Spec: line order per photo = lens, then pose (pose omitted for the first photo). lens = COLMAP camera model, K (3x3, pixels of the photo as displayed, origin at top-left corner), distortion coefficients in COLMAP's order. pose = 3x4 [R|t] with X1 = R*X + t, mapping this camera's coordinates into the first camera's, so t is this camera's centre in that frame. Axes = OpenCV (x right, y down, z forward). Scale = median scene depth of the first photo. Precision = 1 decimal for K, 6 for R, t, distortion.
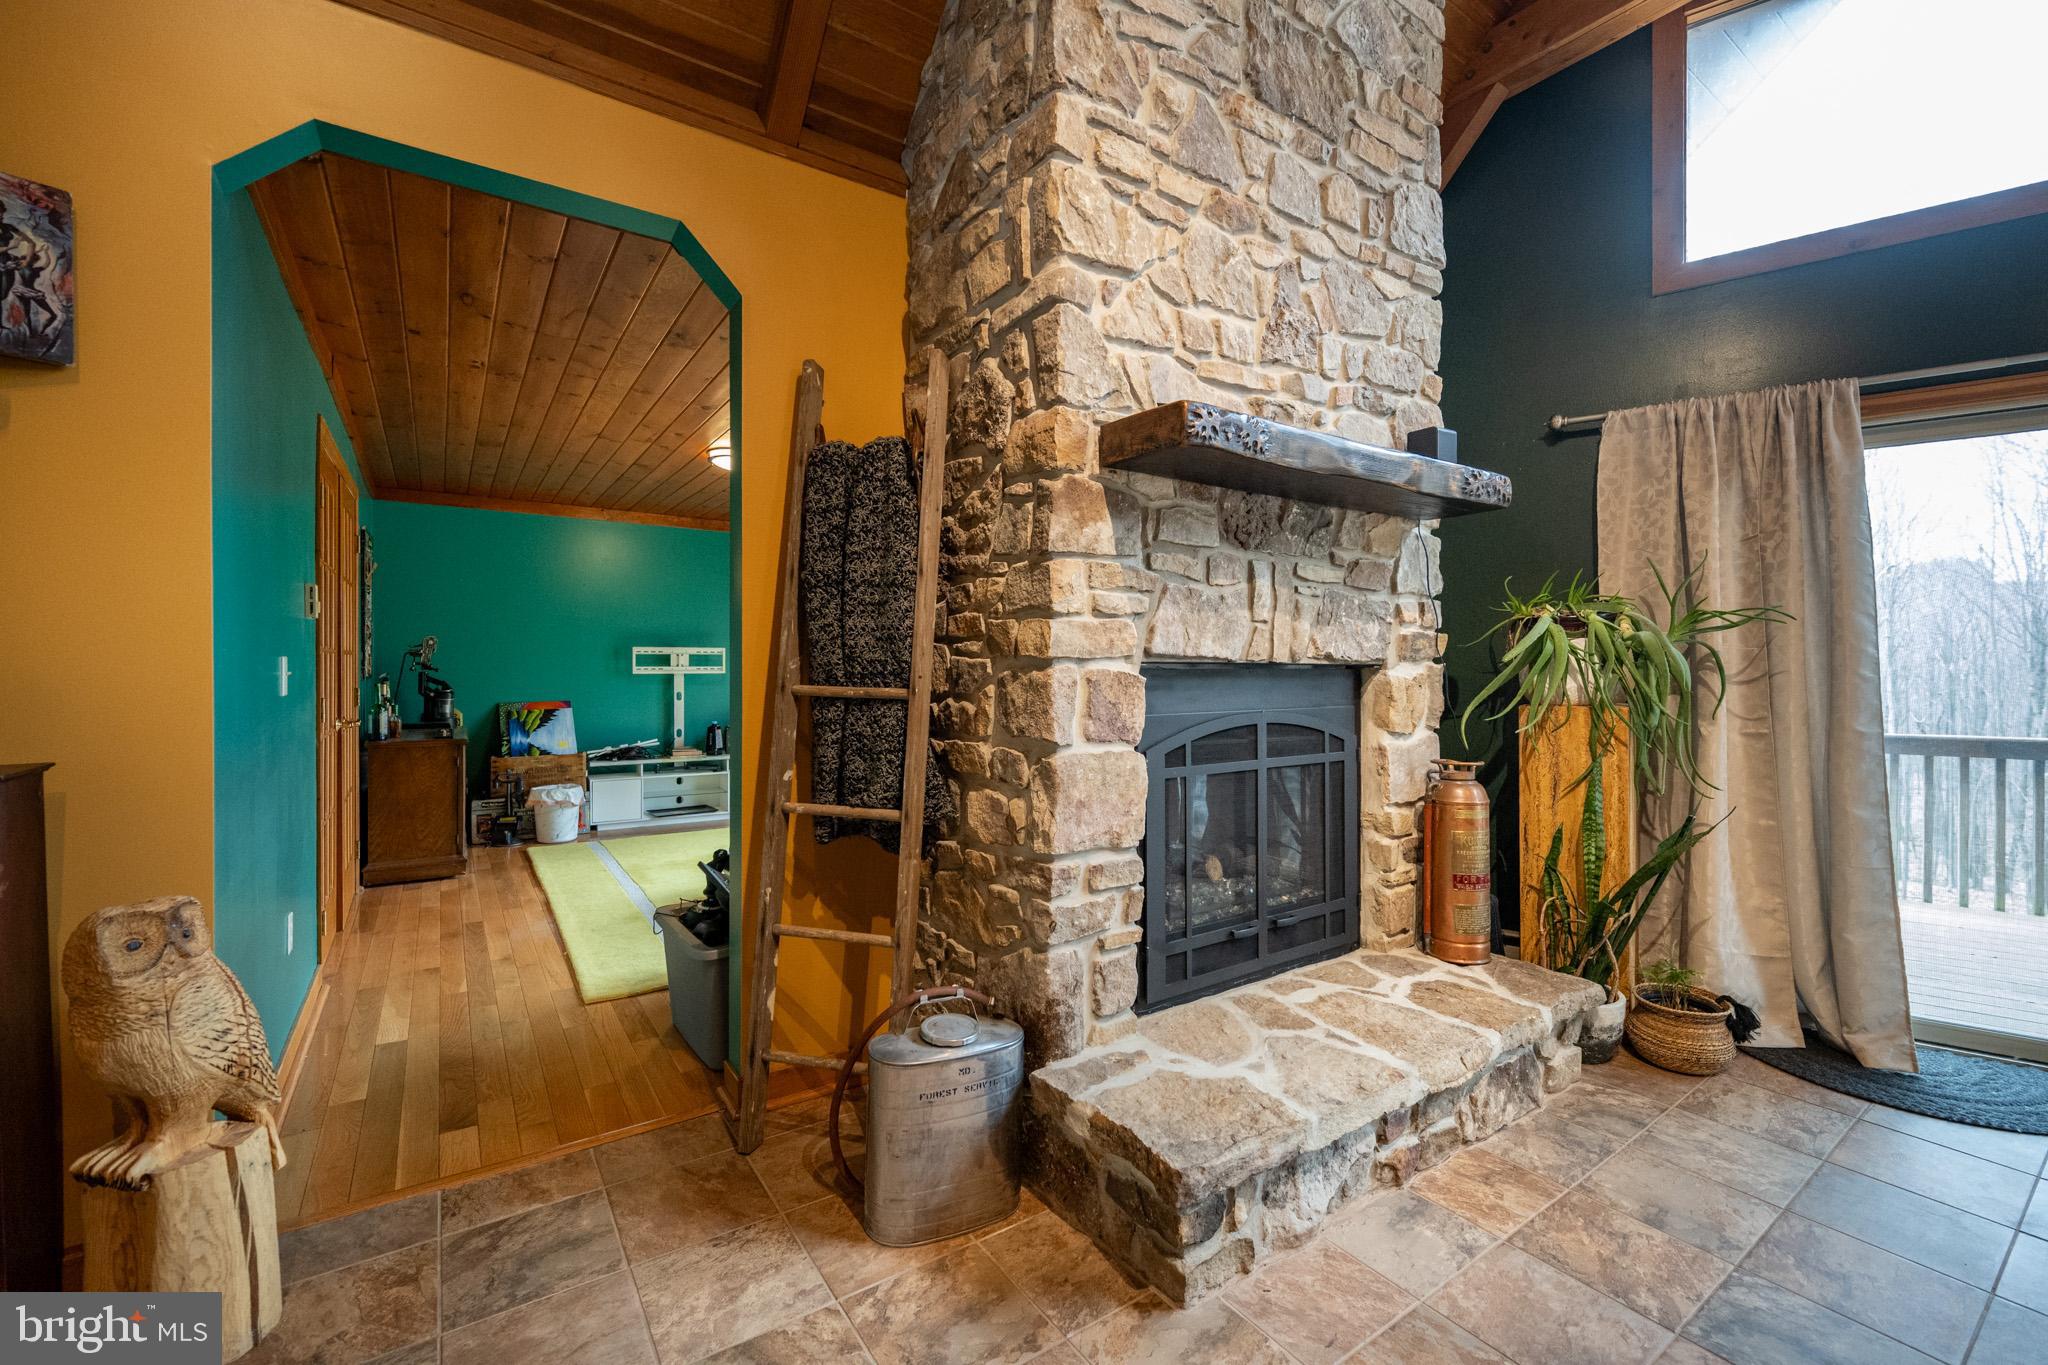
lens RADIAL K [[805.4, 0, 1035.1], [0, 805.4, 679.4], [0, 0, 1]] dist [0.007612, -0.000372]
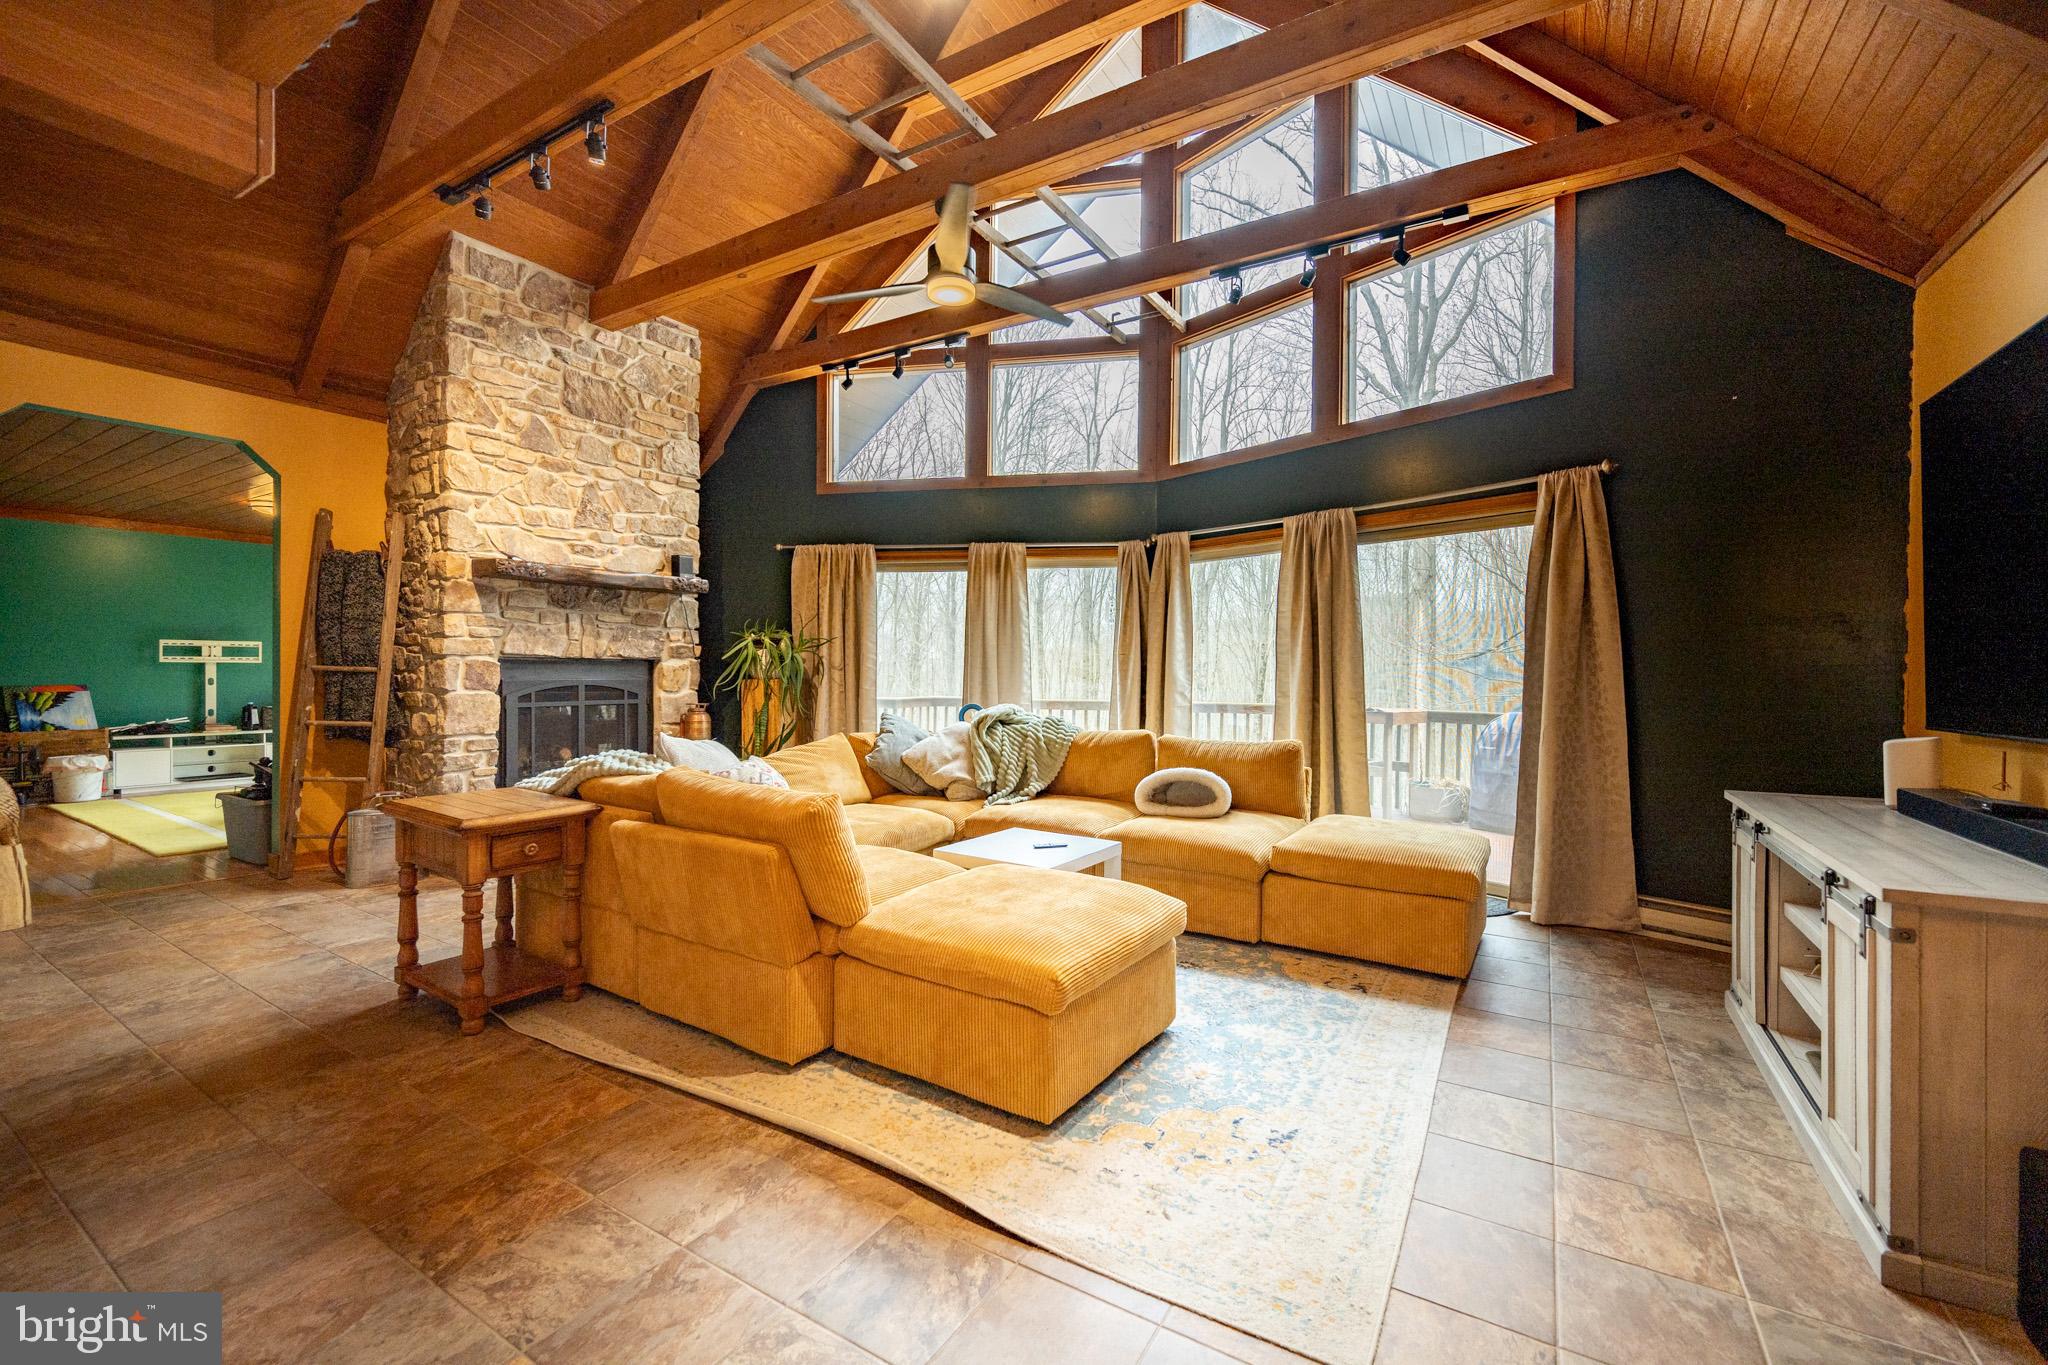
lens RADIAL K [[805.4, 0, 1035.1], [0, 805.4, 679.4], [0, 0, 1]] dist [0.007612, -0.000372]
pose [[0.920180, 0.002872, 0.391484, 0.594487], [-0.003760, 0.999992, 0.001501, 0.032287], [-0.391477, -0.002853, 0.920184, -1.644850]]
